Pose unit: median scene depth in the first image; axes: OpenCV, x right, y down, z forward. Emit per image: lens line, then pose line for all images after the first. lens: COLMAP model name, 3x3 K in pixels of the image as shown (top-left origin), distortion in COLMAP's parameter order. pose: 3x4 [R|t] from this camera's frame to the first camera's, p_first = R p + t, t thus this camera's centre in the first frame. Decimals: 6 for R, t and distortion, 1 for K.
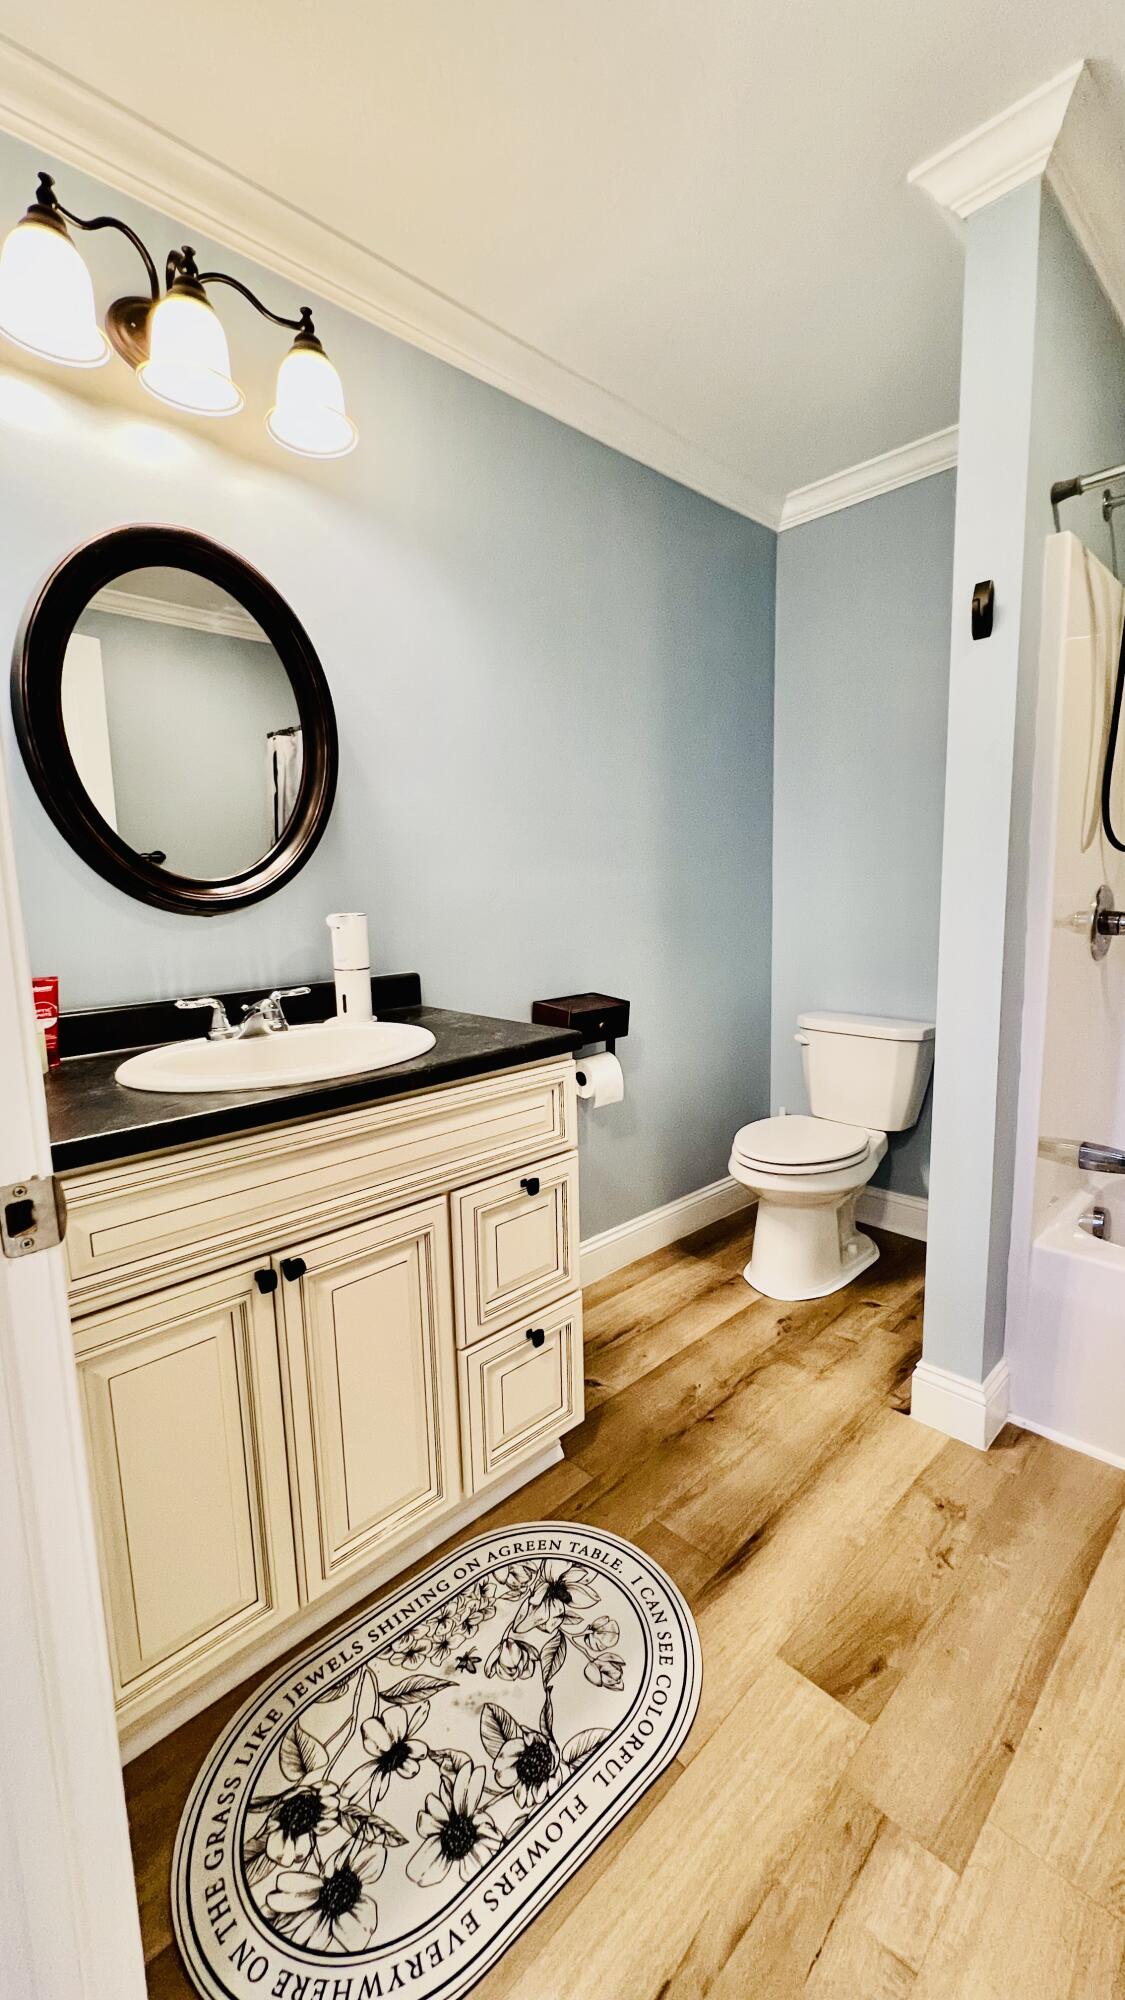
lens RADIAL K [[798.4, 0, 566.2], [0, 798.4, 1001.0], [0, 0, 1]] dist [0.002299, -0.000159]
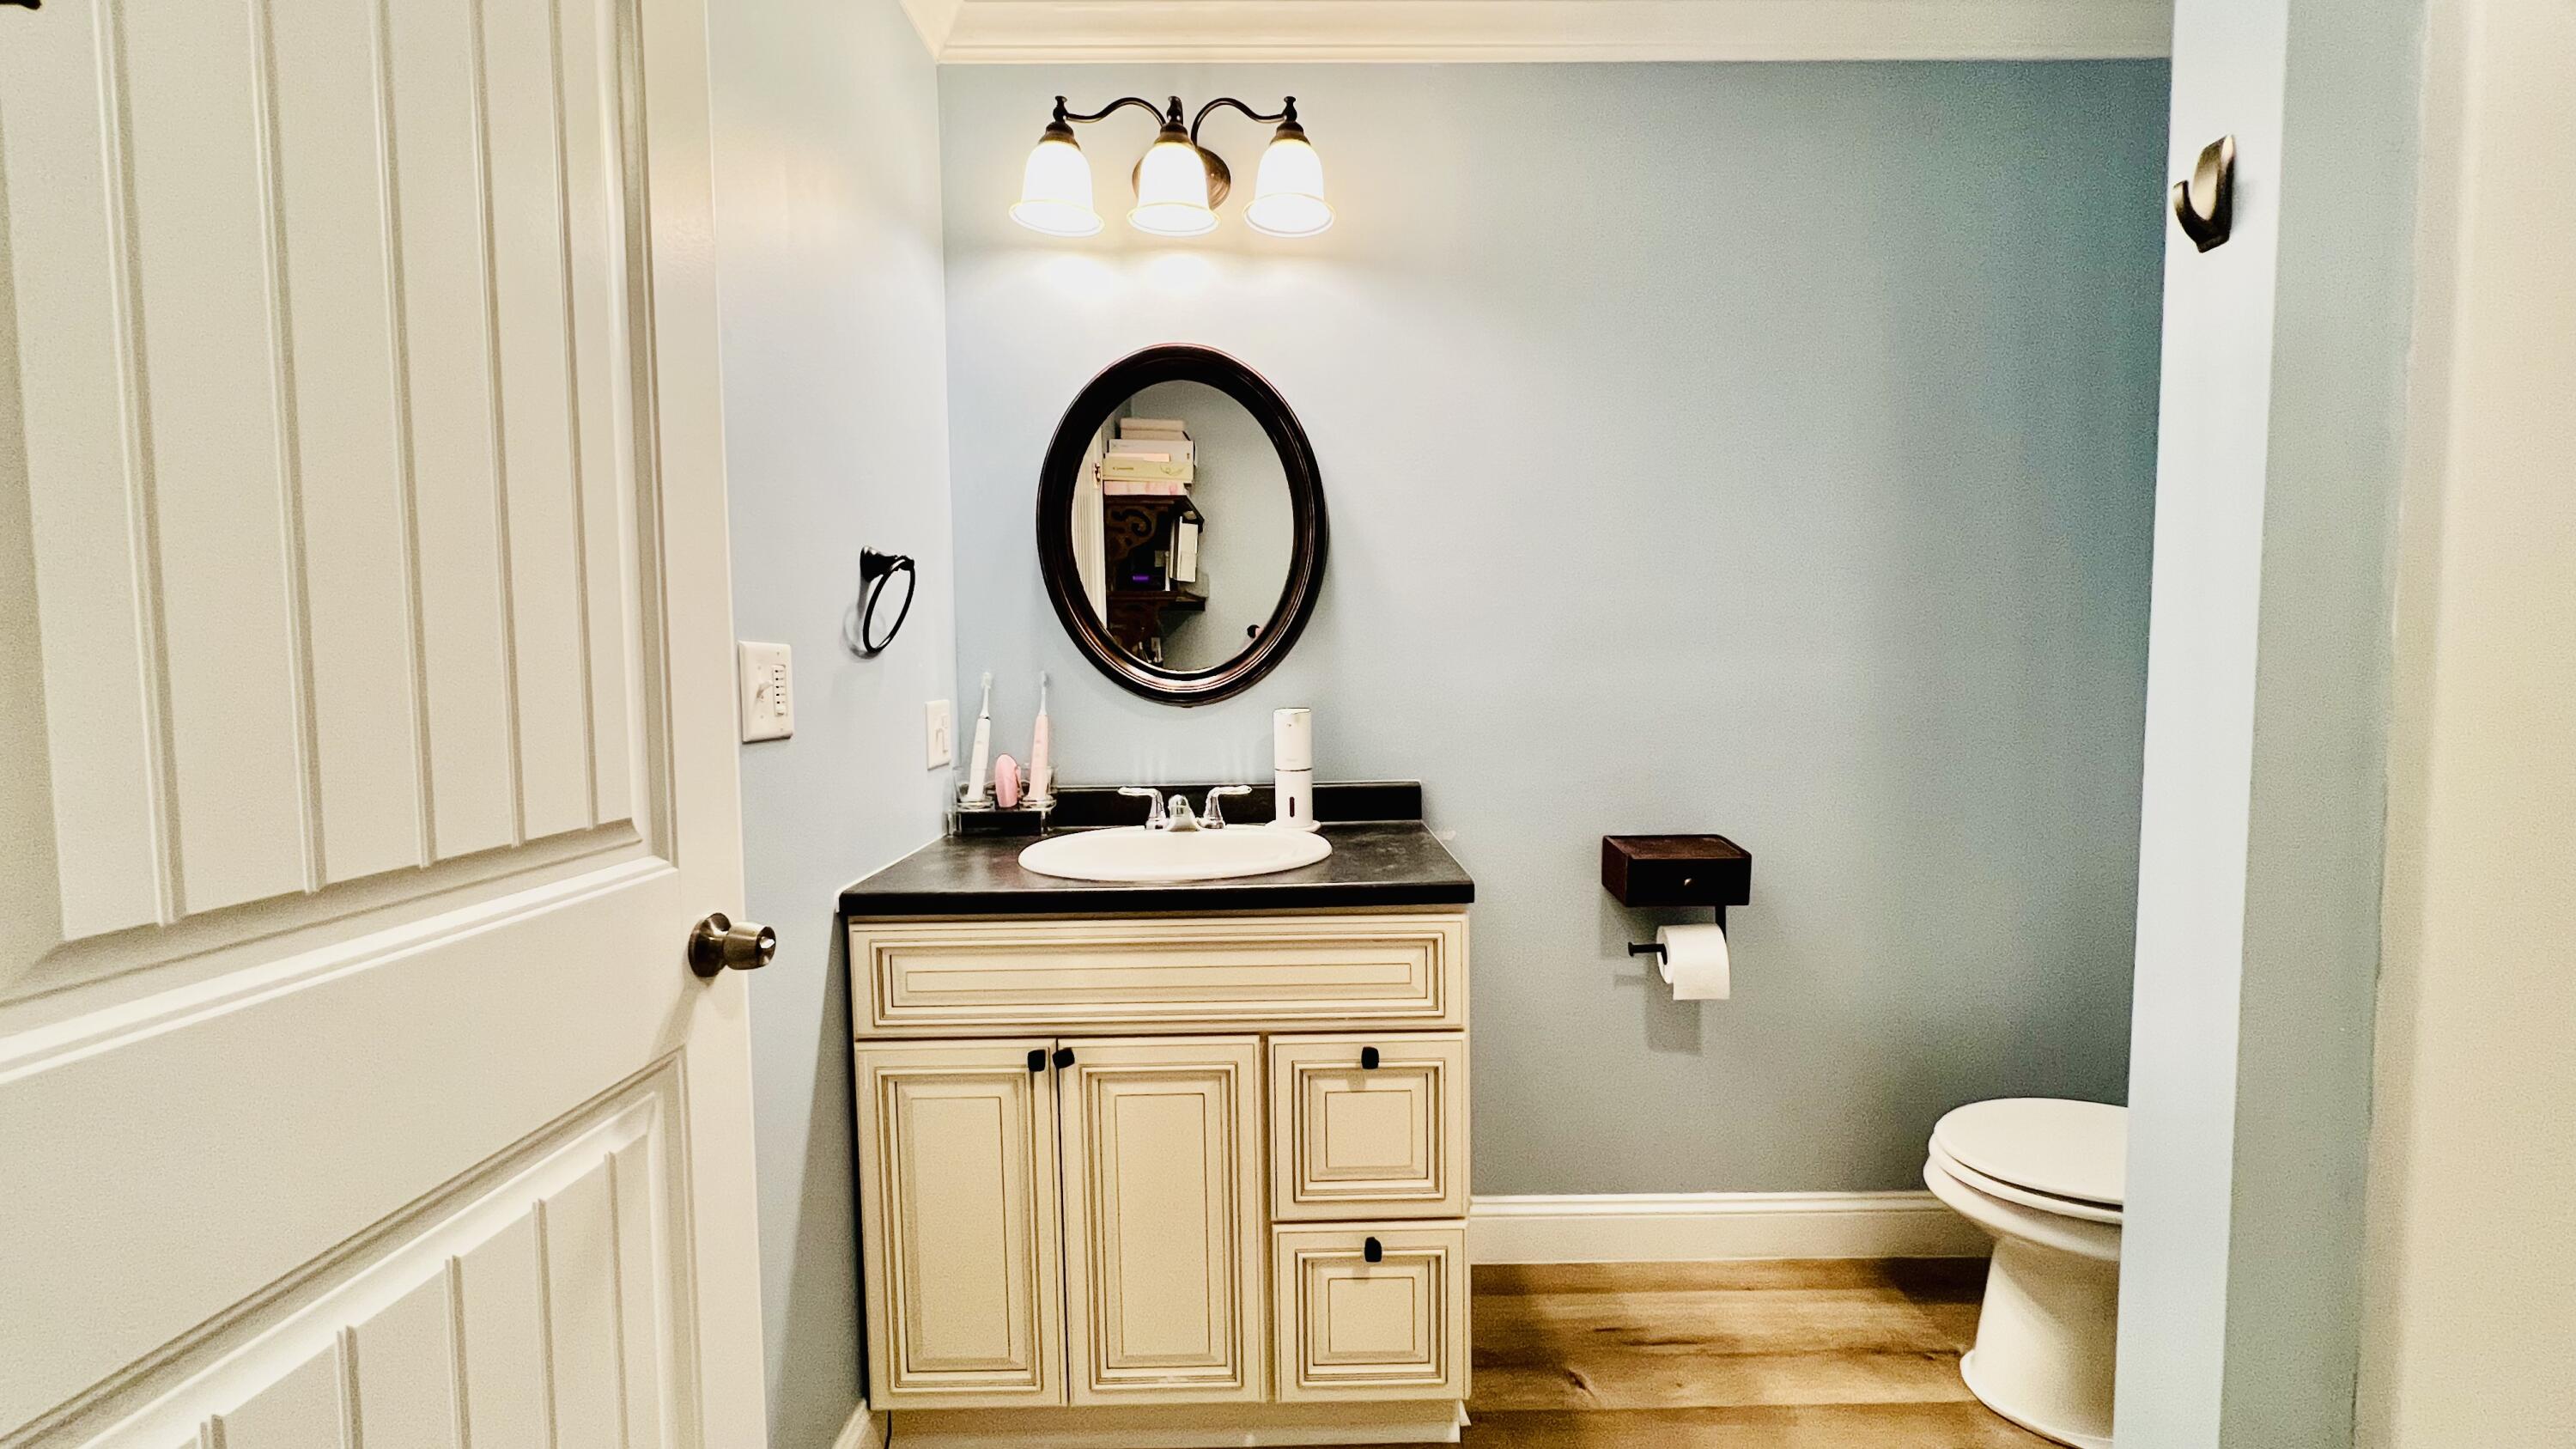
lens RADIAL K [[1028.4, 0, 1295.7], [0, 1028.4, 730.5], [0, 0, 1]] dist [0.002299, -0.000159]
pose [[0.735175, 0.062734, -0.674969, 0.547318], [-0.105097, 0.994217, -0.022065, -0.064183], [0.669681, 0.087158, 0.737516, 0.134359]]
